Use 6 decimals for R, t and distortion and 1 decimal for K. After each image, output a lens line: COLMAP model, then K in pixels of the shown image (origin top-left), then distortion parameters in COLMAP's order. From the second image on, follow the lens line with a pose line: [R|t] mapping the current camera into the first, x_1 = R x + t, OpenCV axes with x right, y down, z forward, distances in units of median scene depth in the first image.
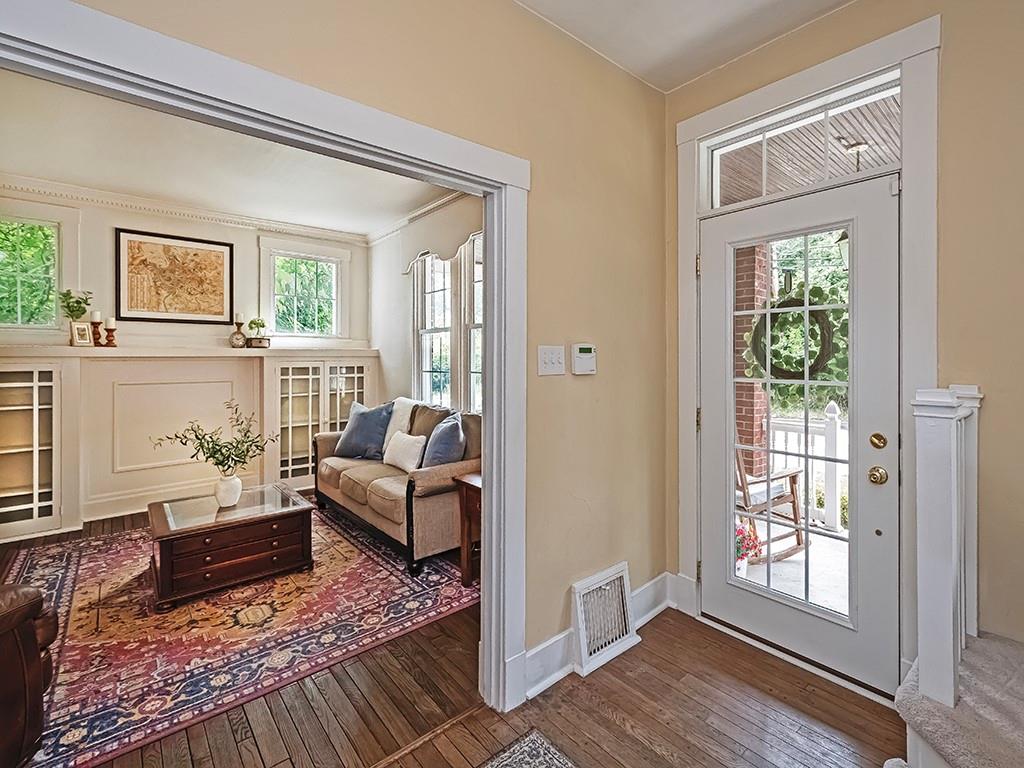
lens RADIAL K [[461.8, 0, 511.7], [0, 461.8, 360.8], [0, 0, 1]] dist [0.007638, -0.004029]
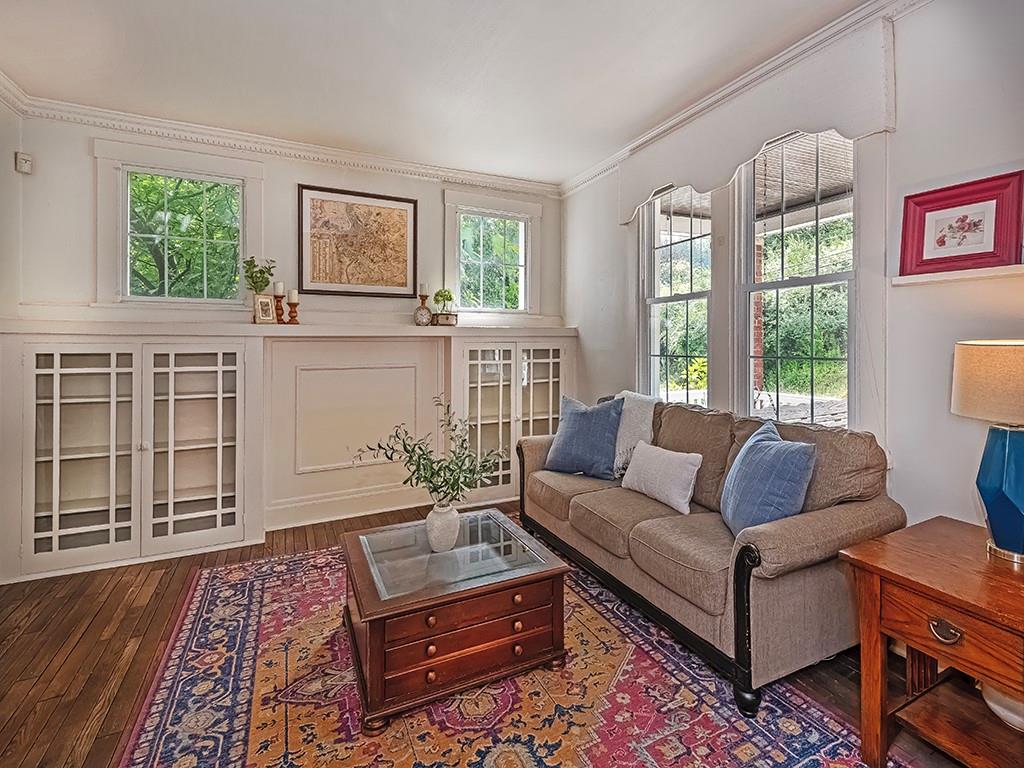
lens RADIAL K [[461.8, 0, 503.1], [0, 461.8, 342.3], [0, 0, 1]] dist [0.007638, -0.004029]
pose [[0.964740, -0.003054, -0.263186, -0.295747], [0.000706, 0.999959, -0.009013, 0.010717], [0.263203, 0.008509, 0.964703, 0.309824]]
